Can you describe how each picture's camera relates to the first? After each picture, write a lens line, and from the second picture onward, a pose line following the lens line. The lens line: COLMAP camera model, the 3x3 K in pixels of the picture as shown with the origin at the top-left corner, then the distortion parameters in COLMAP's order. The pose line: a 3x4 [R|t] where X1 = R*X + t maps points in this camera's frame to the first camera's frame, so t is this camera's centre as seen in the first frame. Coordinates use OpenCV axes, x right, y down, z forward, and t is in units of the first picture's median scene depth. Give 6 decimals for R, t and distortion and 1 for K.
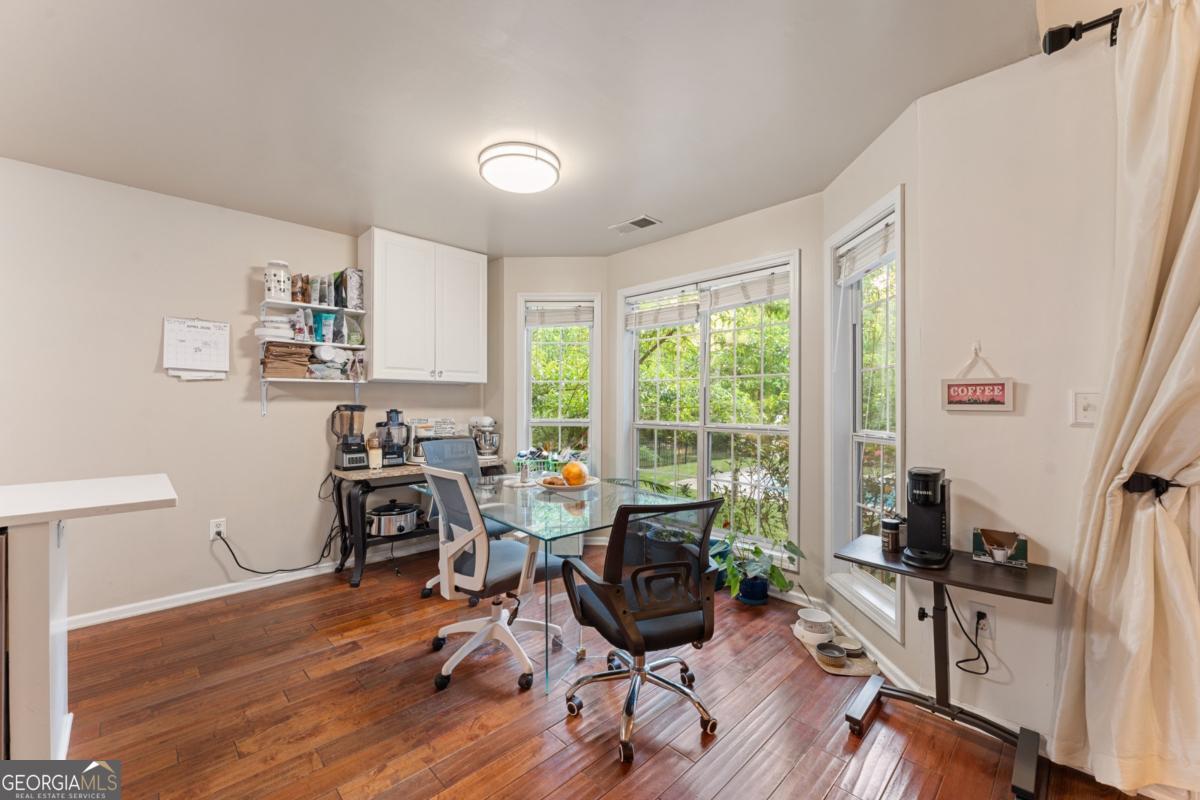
lens RADIAL K [[480.5, 0, 598.1], [0, 480.5, 399.2], [0, 0, 1]] dist [-0.001065, 0.000144]
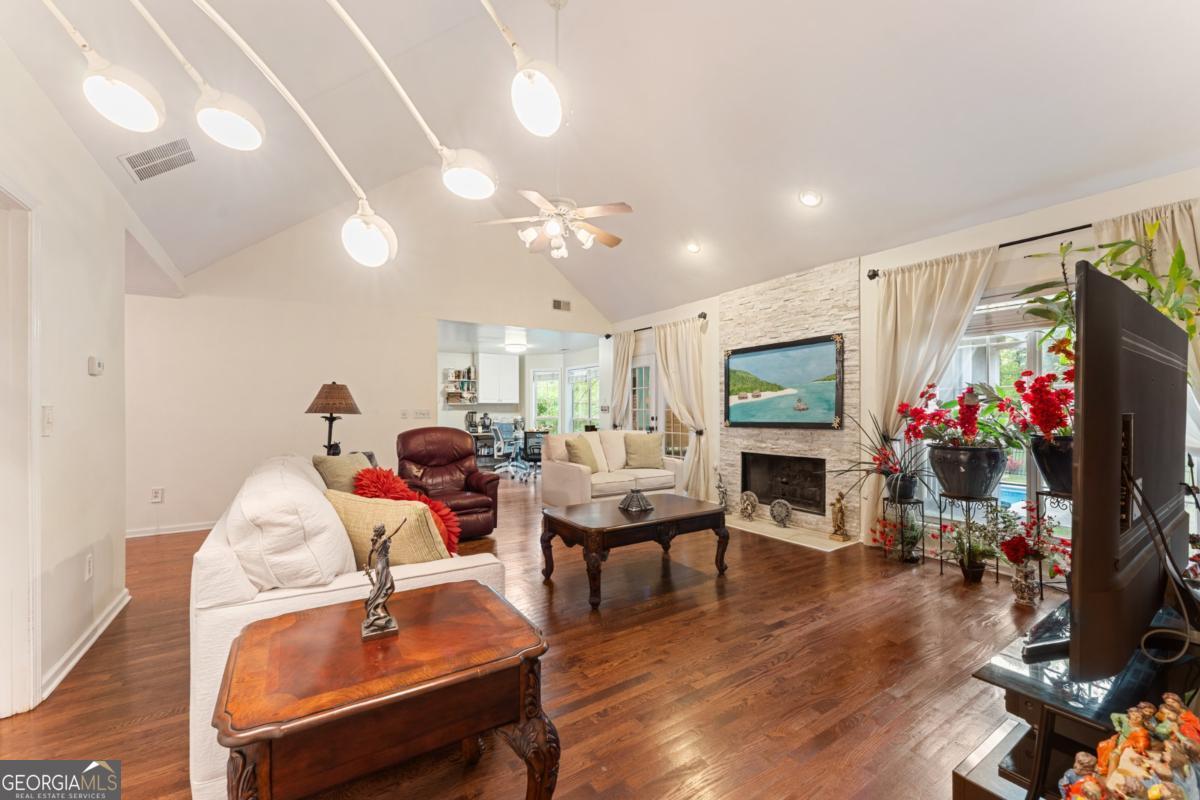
lens RADIAL K [[480.5, 0, 601.8], [0, 480.5, 409.8], [0, 0, 1]] dist [-0.001065, 0.000144]
pose [[0.980460, -0.002808, -0.196699, 0.883824], [0.003943, 0.999978, 0.005378, -0.012344], [0.196679, -0.006049, 0.980449, -1.812872]]
